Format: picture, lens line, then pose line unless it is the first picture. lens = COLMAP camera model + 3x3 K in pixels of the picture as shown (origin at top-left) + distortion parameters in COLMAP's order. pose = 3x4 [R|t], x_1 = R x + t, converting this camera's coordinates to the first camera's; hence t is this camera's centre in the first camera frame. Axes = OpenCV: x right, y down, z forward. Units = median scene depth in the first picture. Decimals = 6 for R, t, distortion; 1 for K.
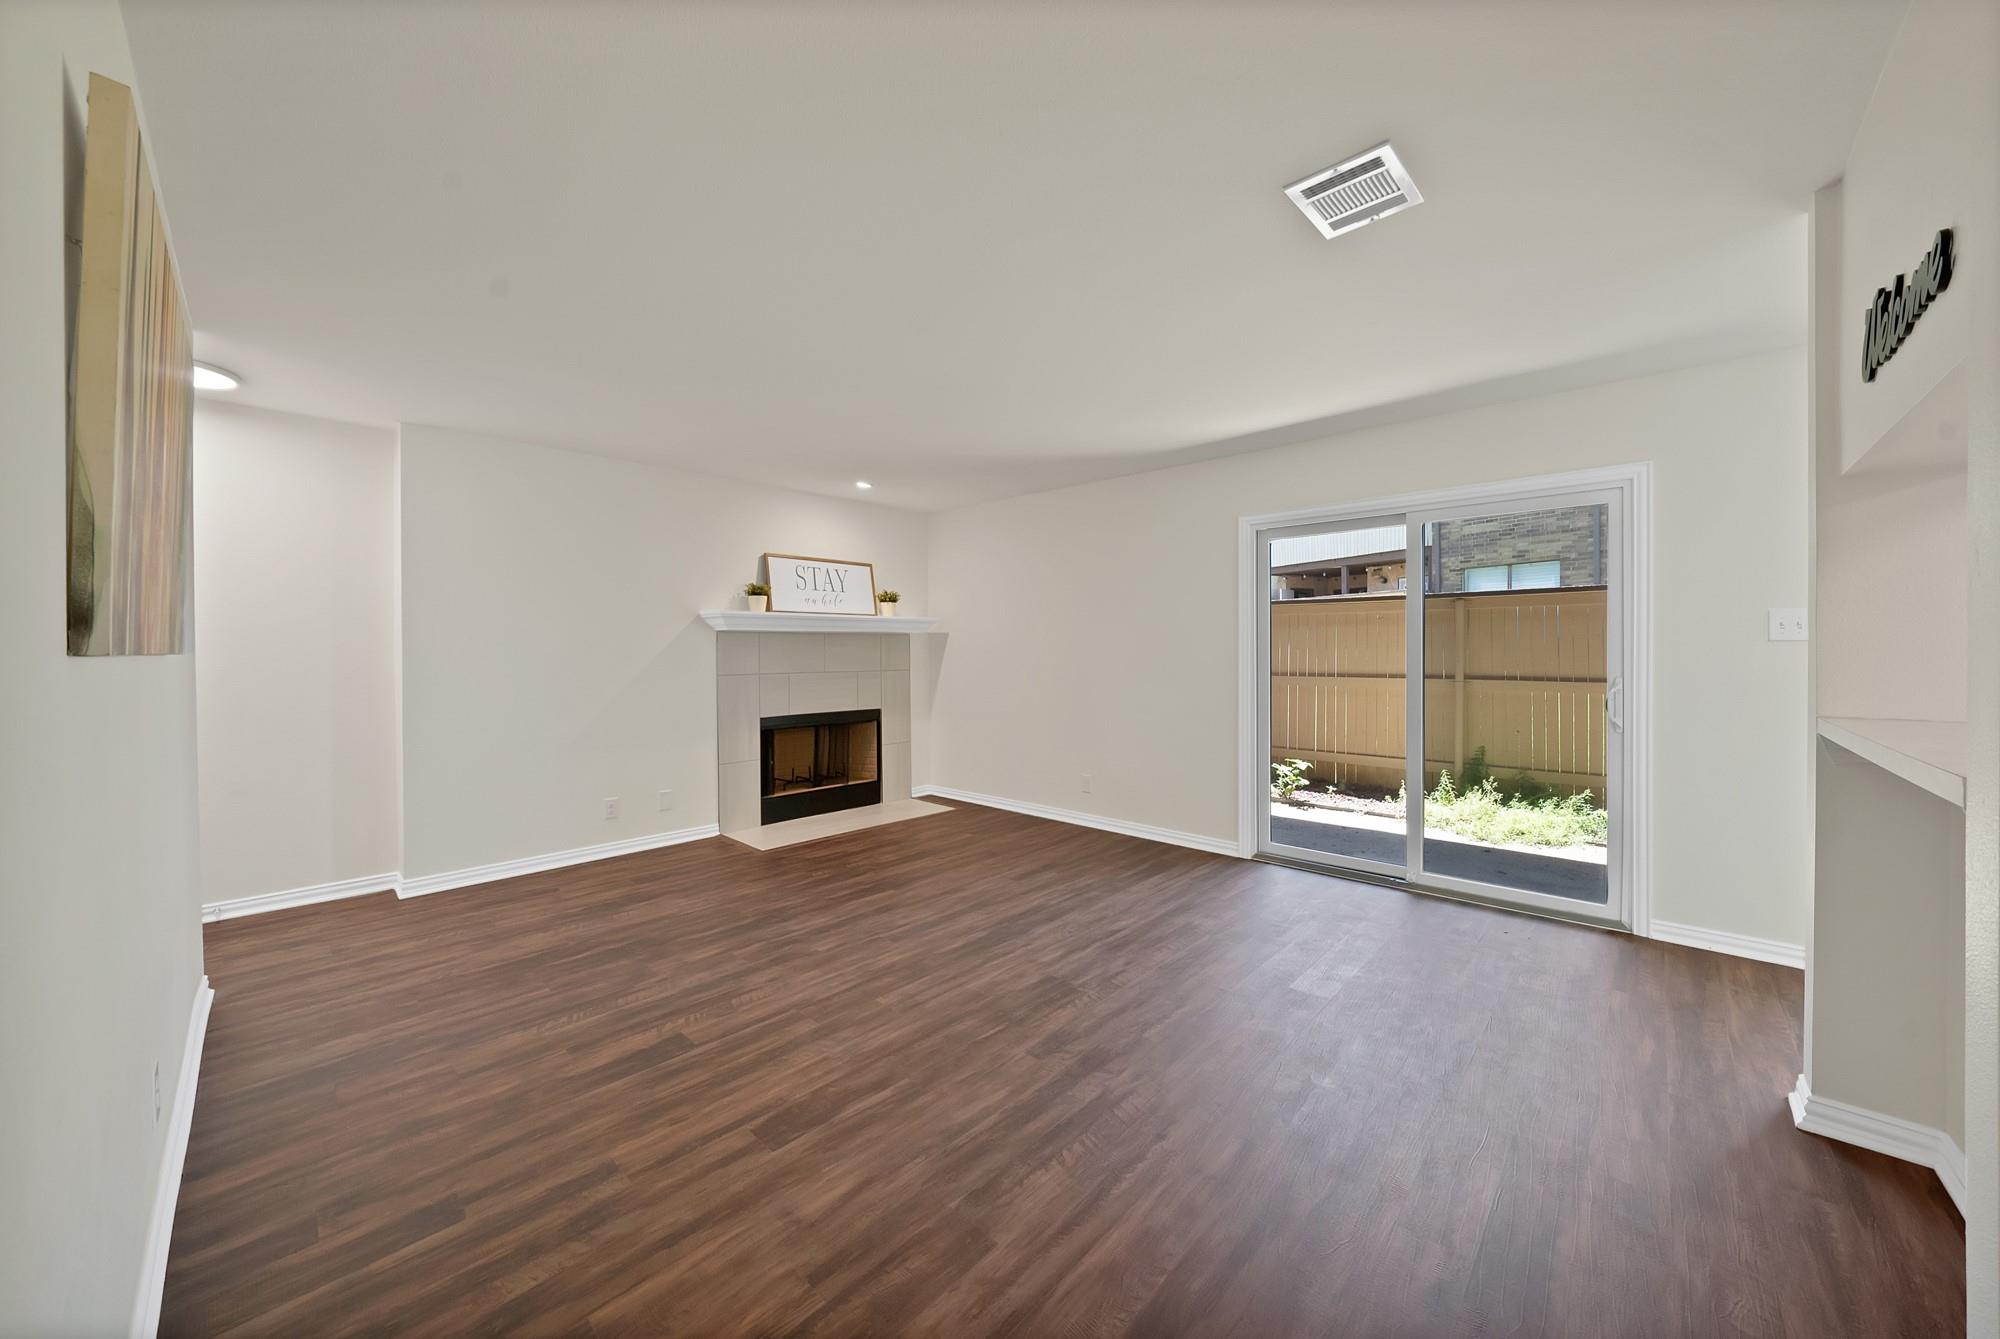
lens RADIAL K [[718.4, 0, 997.3], [0, 718.4, 675.0], [0, 0, 1]] dist [-0.022588, 0.000132]
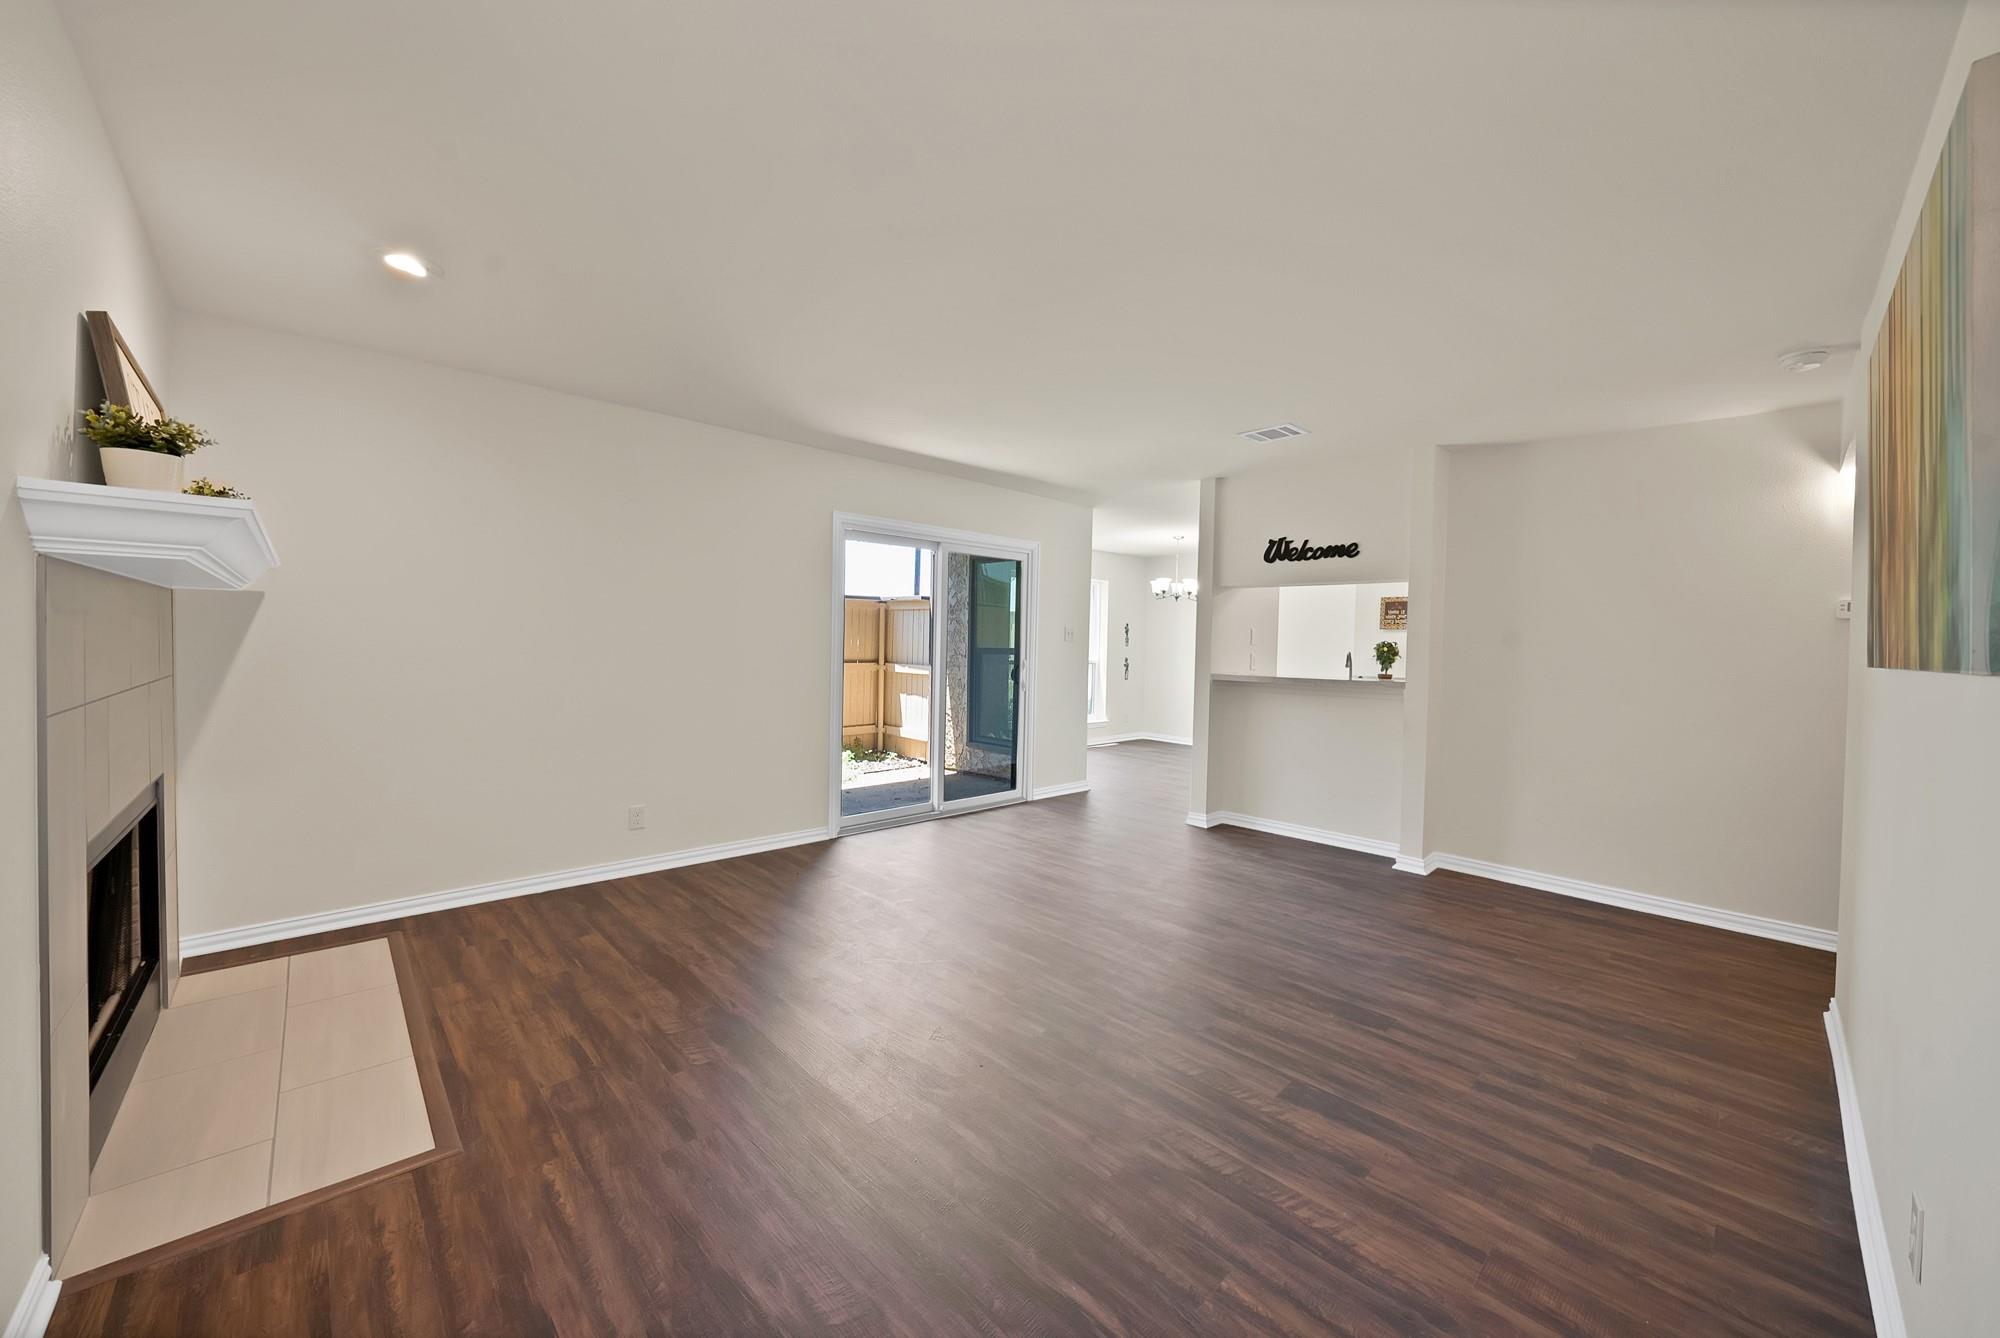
lens RADIAL K [[718.4, 0, 1024.9], [0, 718.4, 642.1], [0, 0, 1]] dist [-0.022588, 0.000132]
pose [[0.049446, 0.005182, 0.998763, -1.557436], [0.011148, 0.999921, -0.005740, -0.050526], [-0.998715, 0.011418, 0.049384, 1.483581]]
